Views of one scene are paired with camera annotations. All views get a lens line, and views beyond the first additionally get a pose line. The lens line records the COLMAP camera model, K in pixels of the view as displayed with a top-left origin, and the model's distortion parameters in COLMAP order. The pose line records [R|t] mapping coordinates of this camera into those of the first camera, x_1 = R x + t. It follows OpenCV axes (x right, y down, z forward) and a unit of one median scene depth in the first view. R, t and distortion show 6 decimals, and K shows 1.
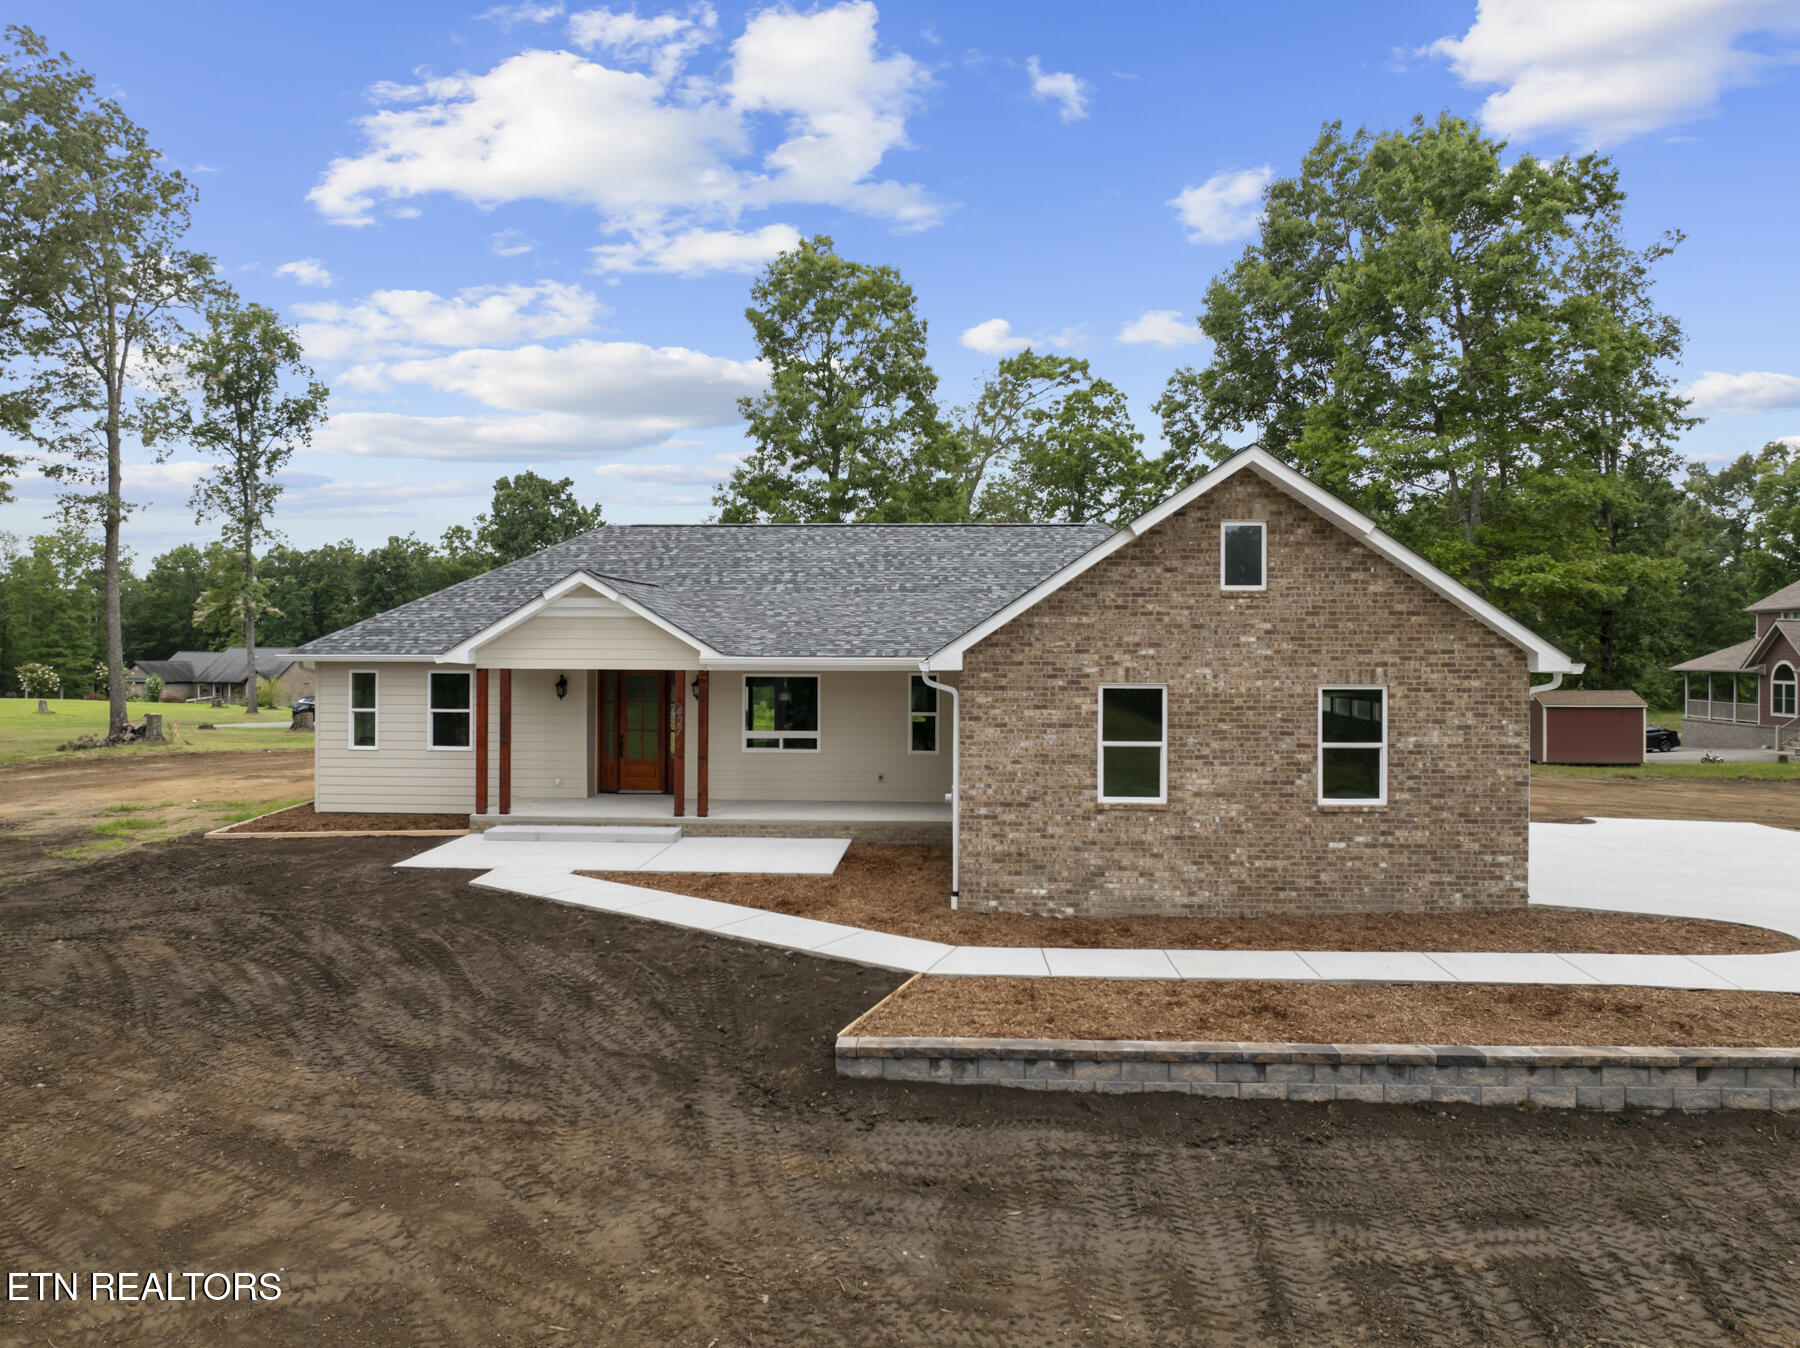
lens RADIAL K [[1286.3, 0, 900.0], [0, 1286.3, 674.0], [0, 0, 1]] dist [-0.031003, -0.010082]
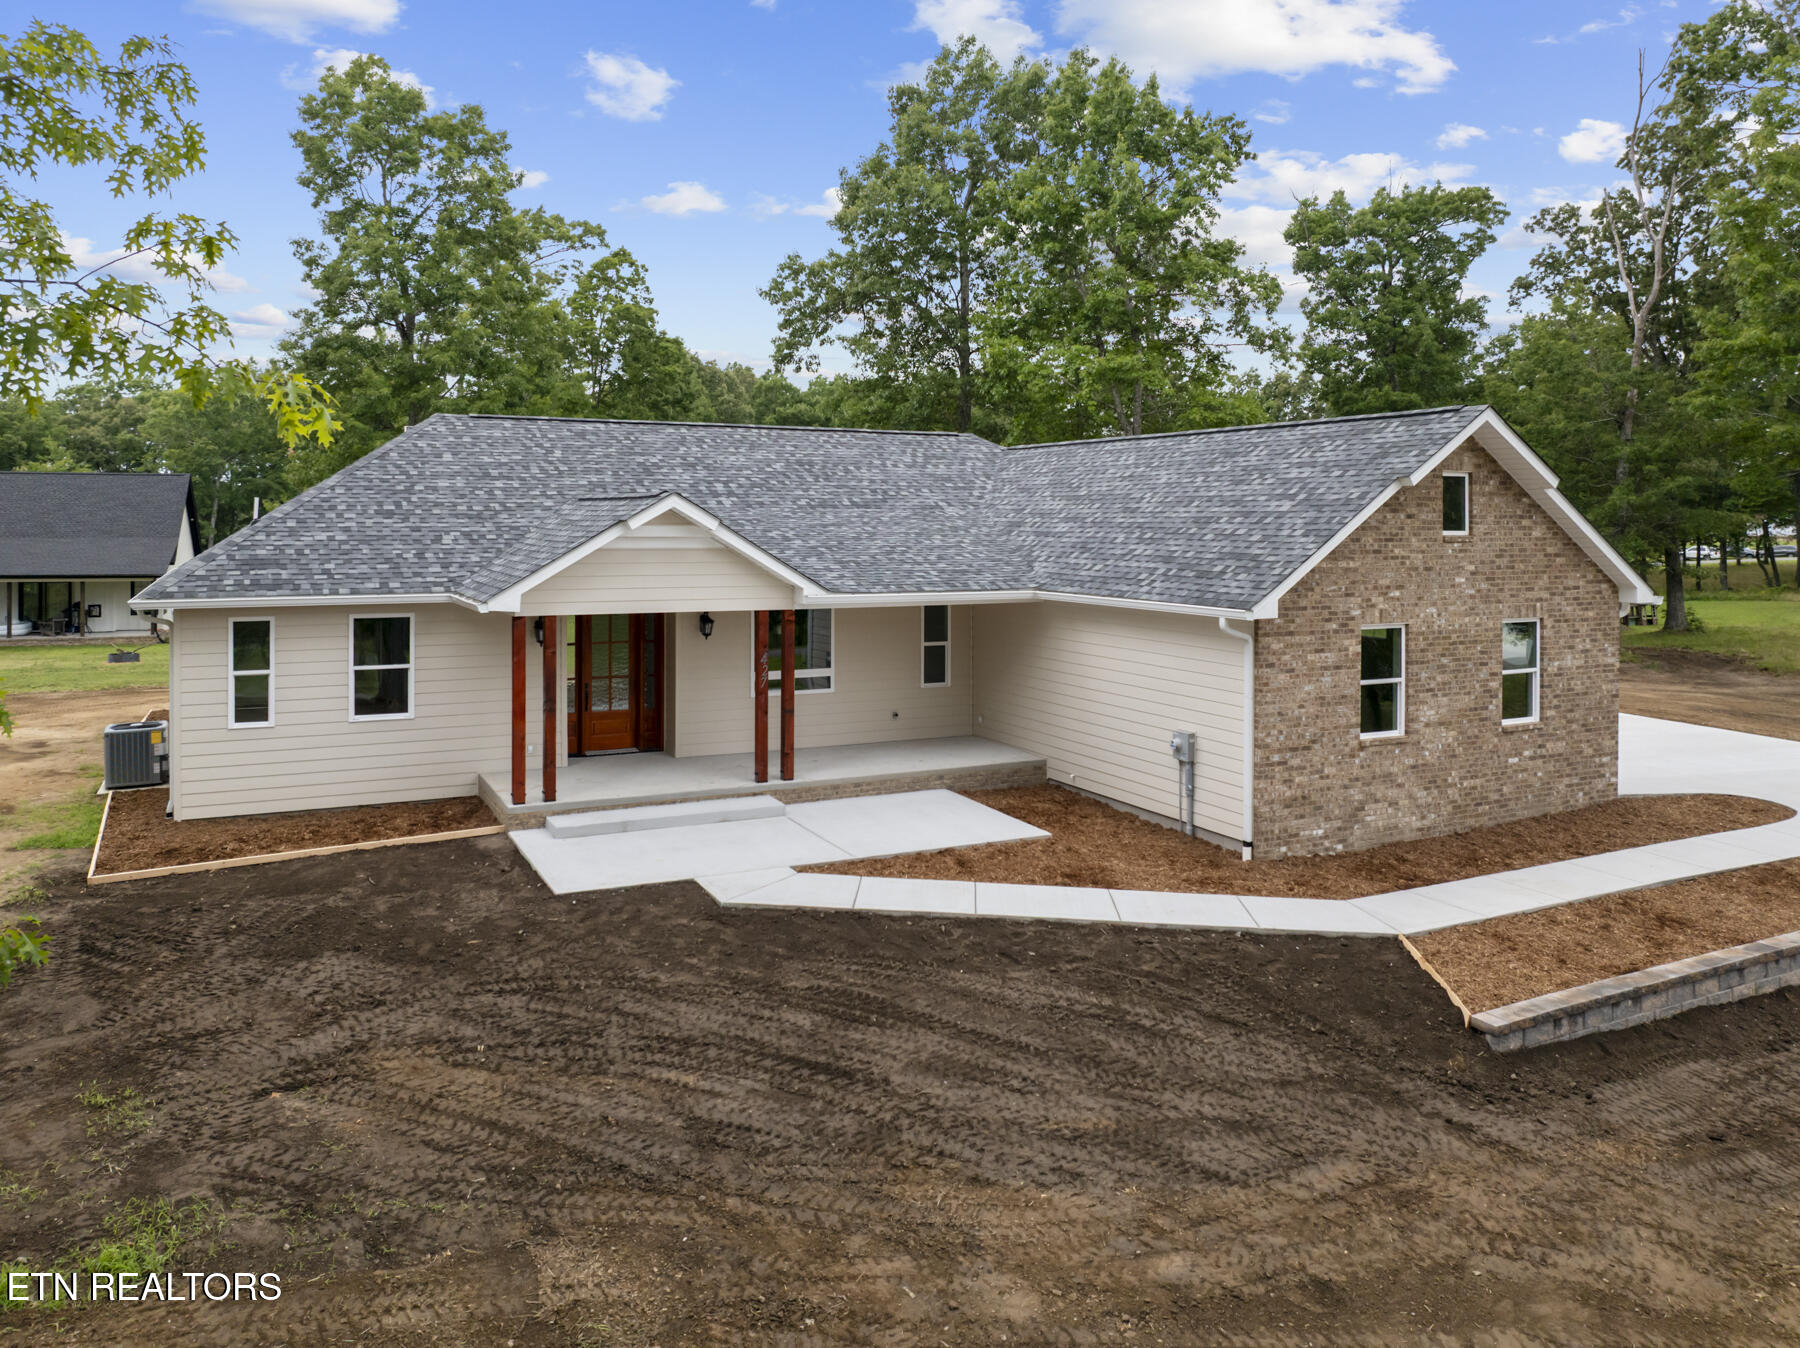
lens RADIAL K [[1325.5, 0, 900.7], [0, 1325.5, 554.0], [0, 0, 1]] dist [-0.033199, 0.002088]
pose [[0.862594, -0.011215, 0.505772, -0.704886], [0.006845, 0.999921, 0.010498, -0.064021], [-0.505850, -0.005594, 0.862603, 0.269533]]
